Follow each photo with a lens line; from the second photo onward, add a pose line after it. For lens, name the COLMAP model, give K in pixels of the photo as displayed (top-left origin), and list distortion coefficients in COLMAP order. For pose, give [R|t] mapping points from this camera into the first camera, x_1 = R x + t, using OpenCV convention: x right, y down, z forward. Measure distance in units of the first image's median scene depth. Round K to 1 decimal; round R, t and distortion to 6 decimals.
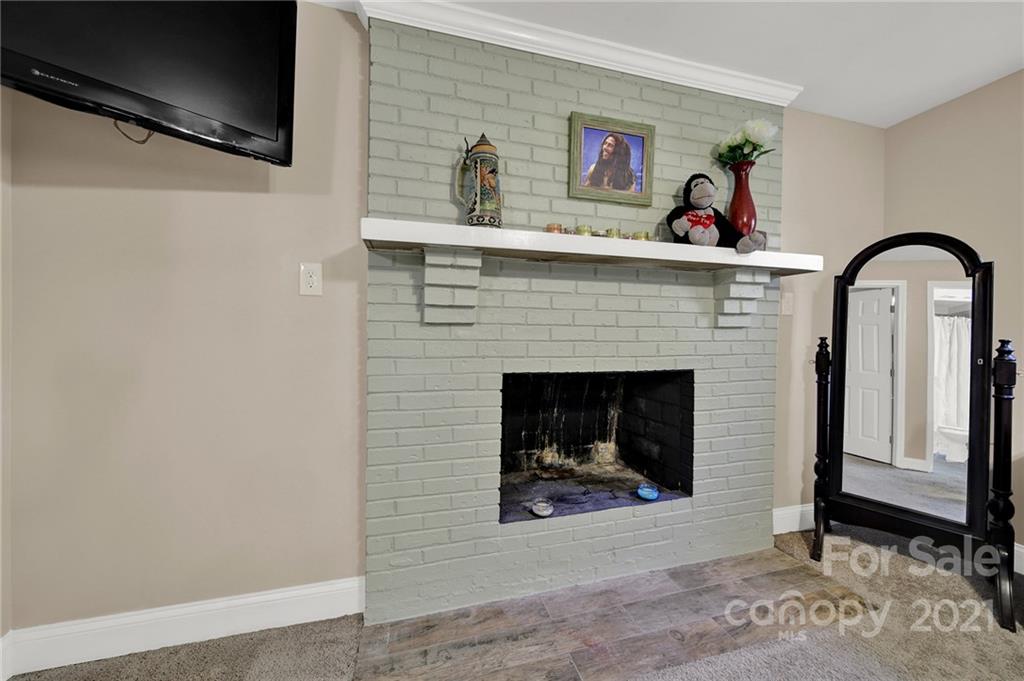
lens RADIAL K [[371.6, 0, 515.6], [0, 371.6, 335.0], [0, 0, 1]] dist [-0.002529, 0.000077]
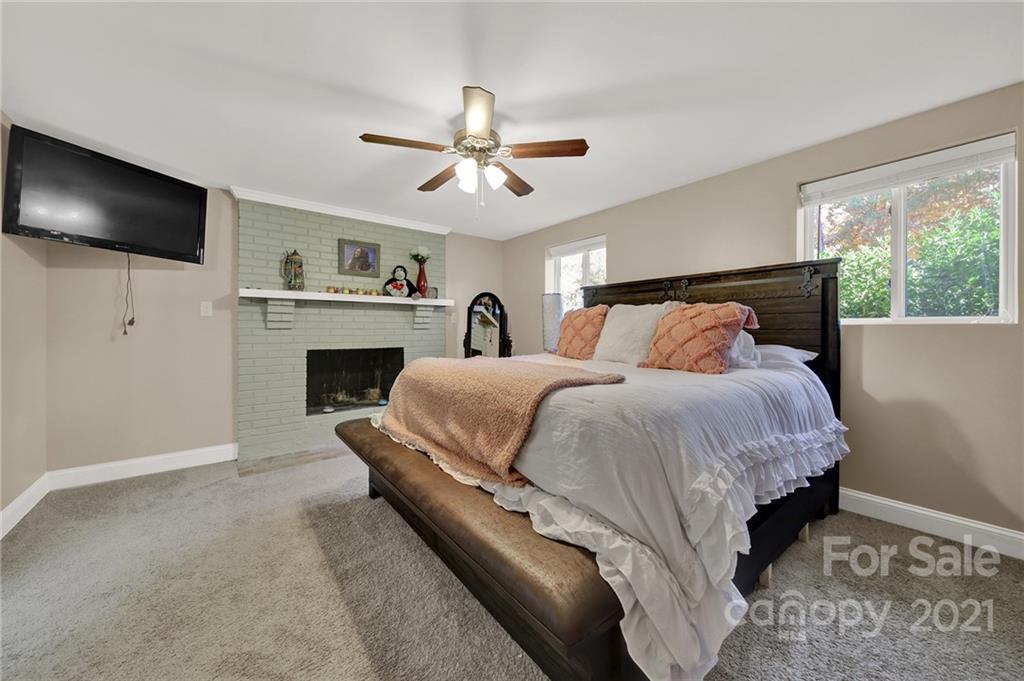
lens RADIAL K [[371.6, 0, 521.0], [0, 371.6, 331.7], [0, 0, 1]] dist [-0.002529, 0.000077]
pose [[0.914702, -0.010240, 0.404000, 0.246124], [0.011927, 0.999927, -0.001660, 0.009835], [-0.403954, 0.006337, 0.914758, -1.610674]]
